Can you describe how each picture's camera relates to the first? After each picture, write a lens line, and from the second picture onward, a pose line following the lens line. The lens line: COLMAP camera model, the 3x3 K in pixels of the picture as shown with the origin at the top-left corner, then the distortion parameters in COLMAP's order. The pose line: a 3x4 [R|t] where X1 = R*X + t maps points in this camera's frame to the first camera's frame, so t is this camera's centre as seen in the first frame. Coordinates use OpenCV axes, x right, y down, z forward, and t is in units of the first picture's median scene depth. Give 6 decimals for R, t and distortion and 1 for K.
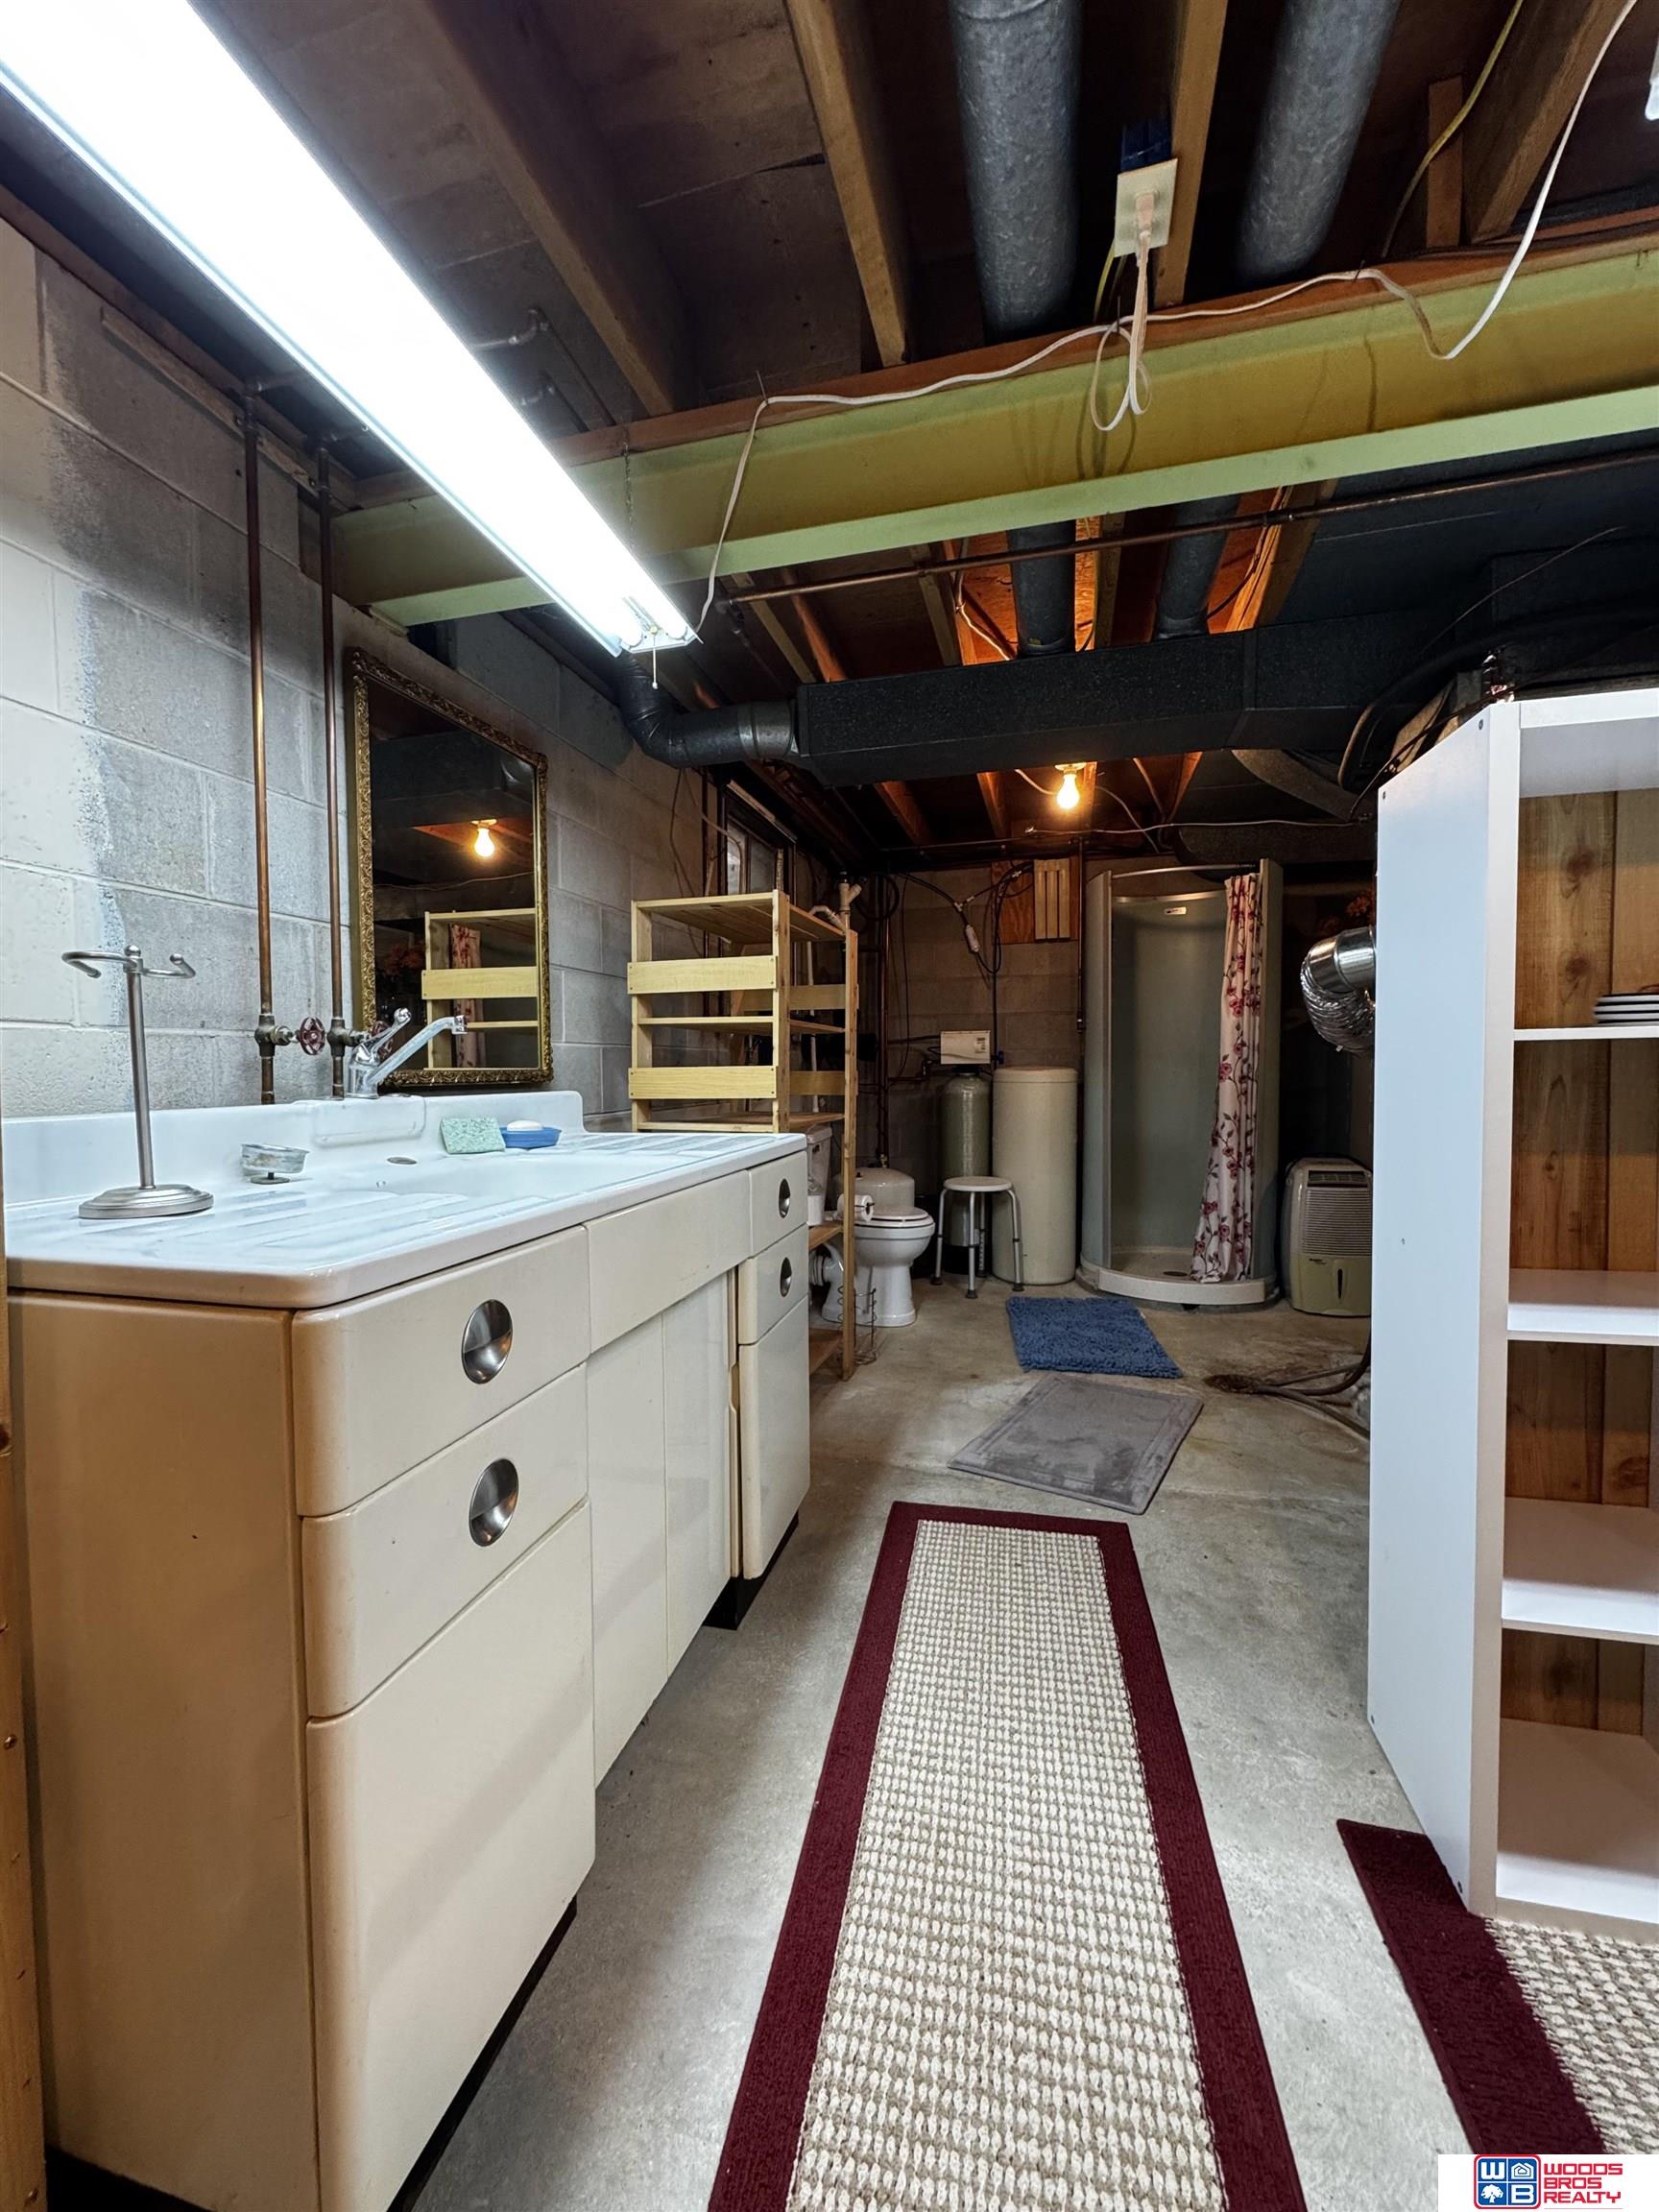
lens RADIAL K [[881.4, 0, 829.5], [0, 881.4, 1106.0], [0, 0, 1]] dist [-0.002361, -0.000341]
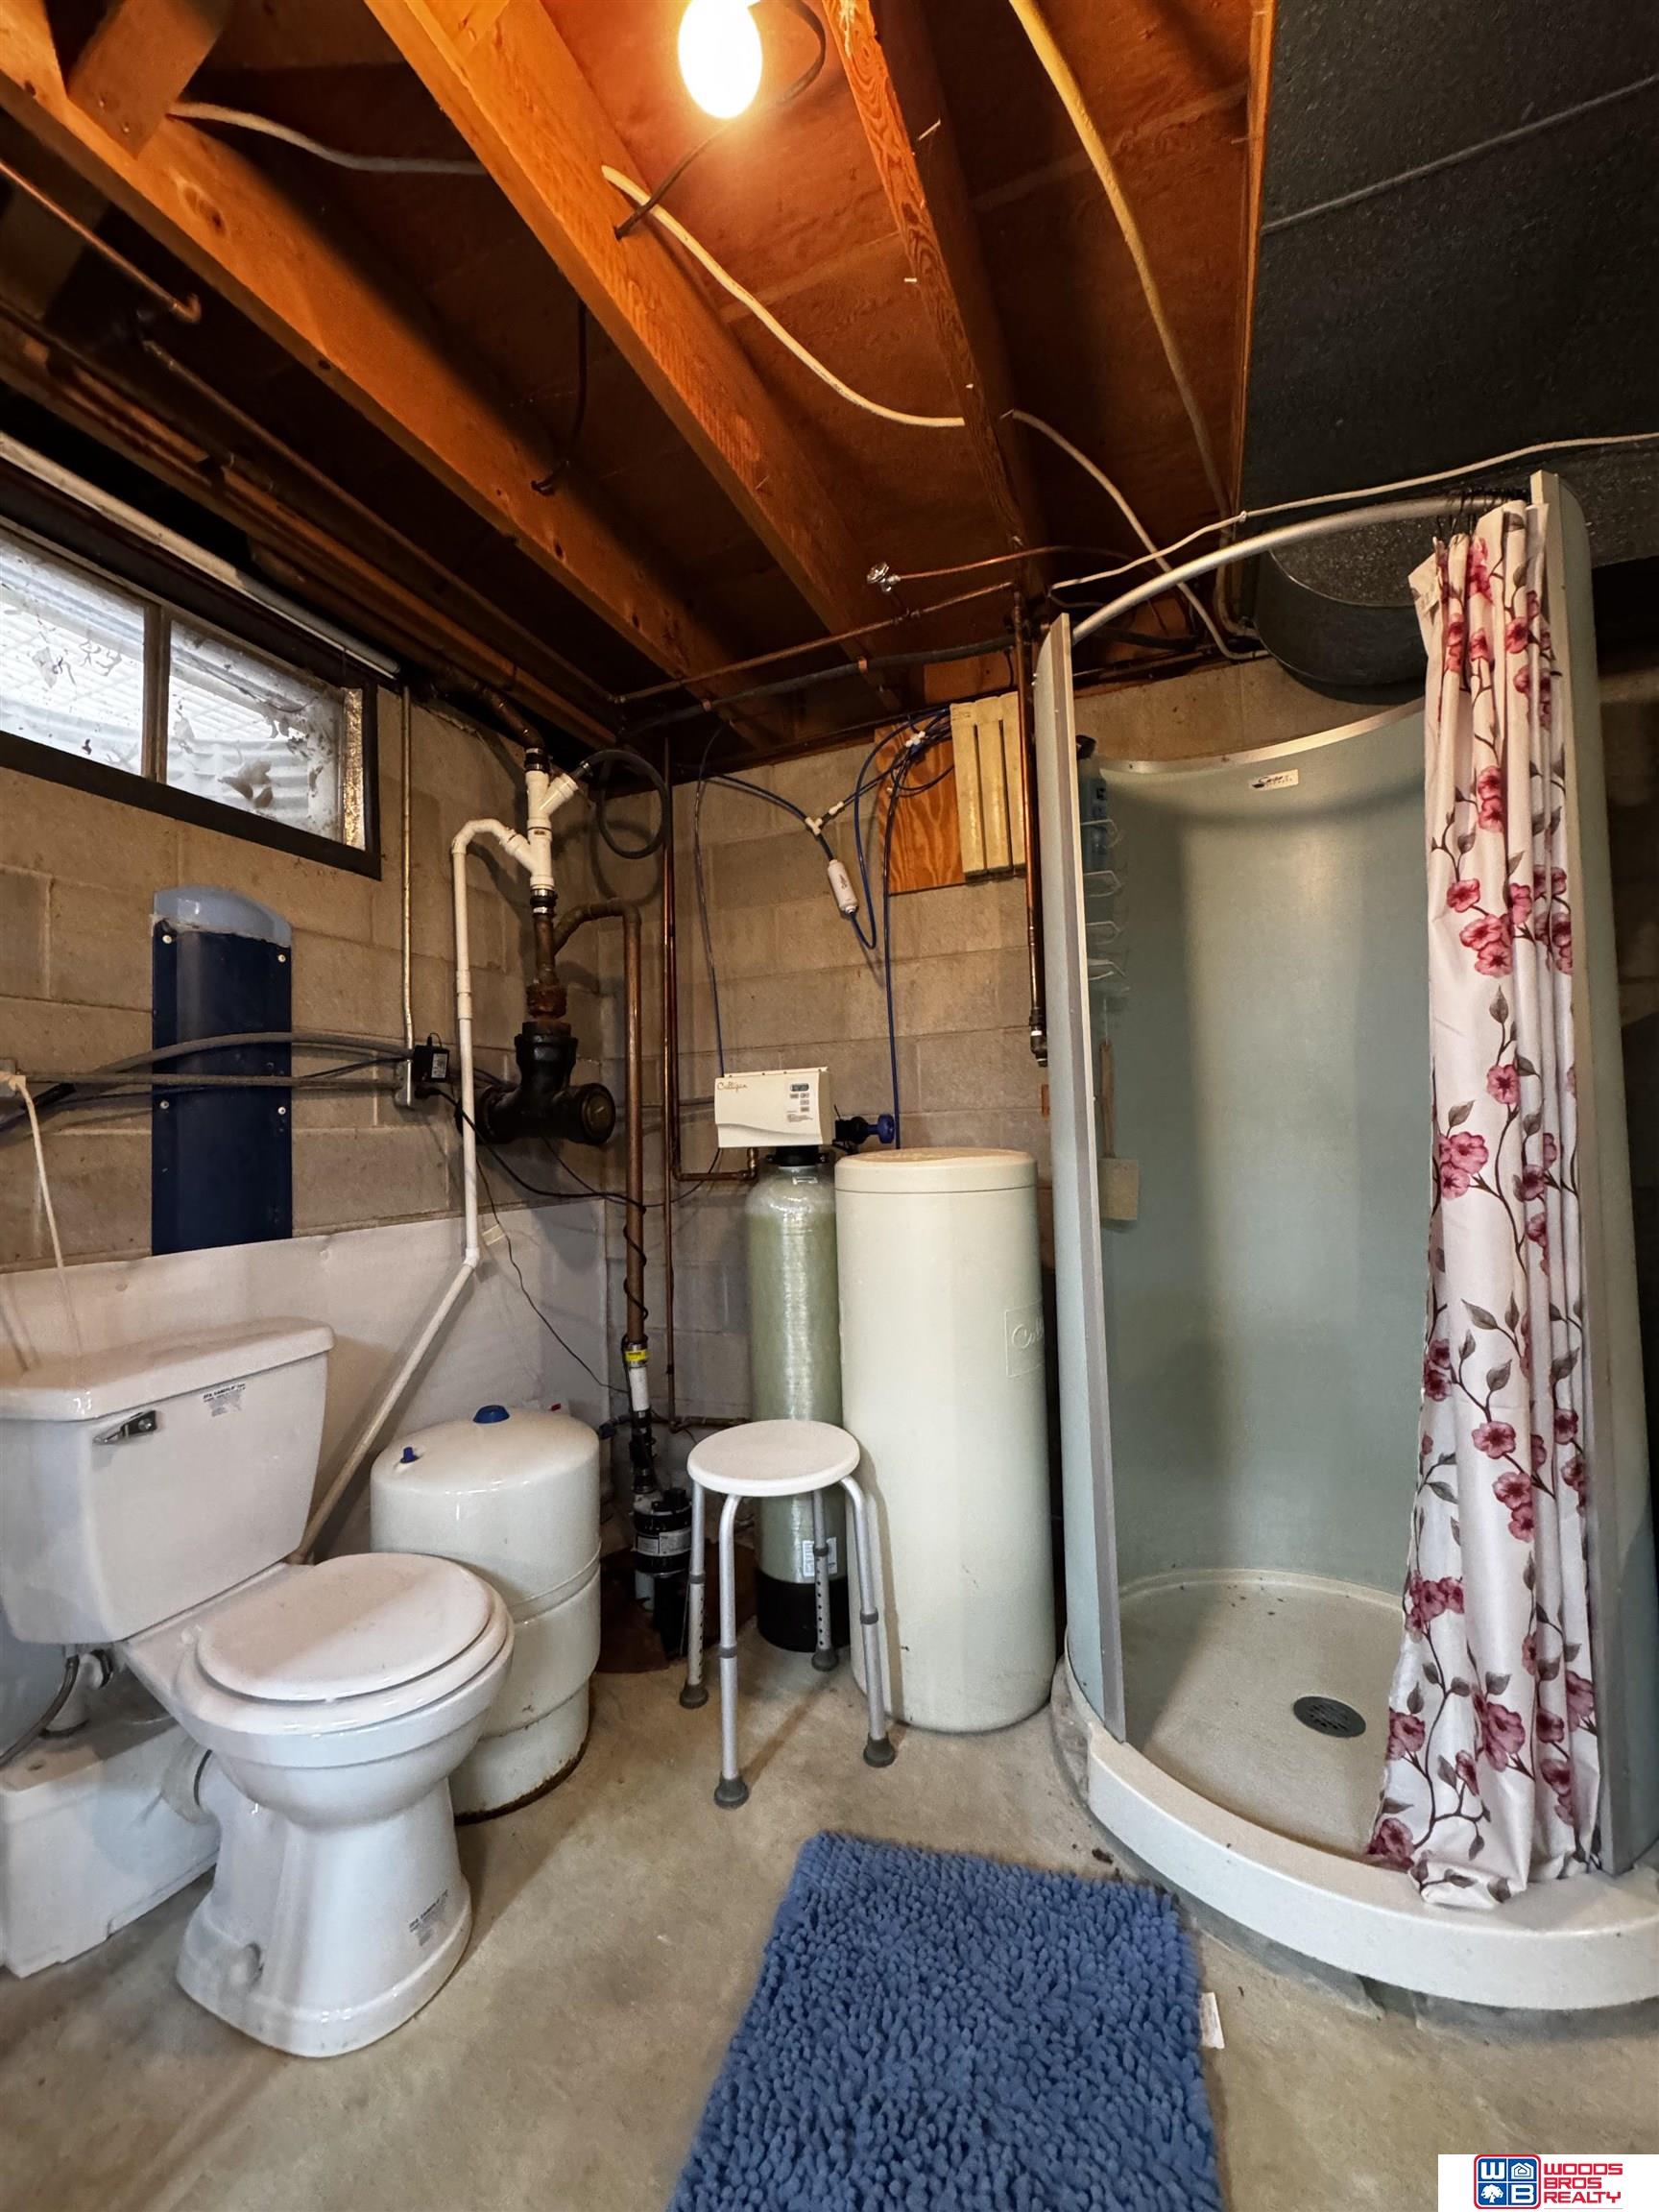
lens RADIAL K [[881.4, 0, 829.5], [0, 881.4, 1106.0], [0, 0, 1]] dist [-0.002361, -0.000341]
pose [[0.991205, -0.030828, -0.128694, 0.271925], [0.020814, 0.996701, -0.078447, -0.038134], [0.130687, 0.075078, 0.988577, 0.665914]]
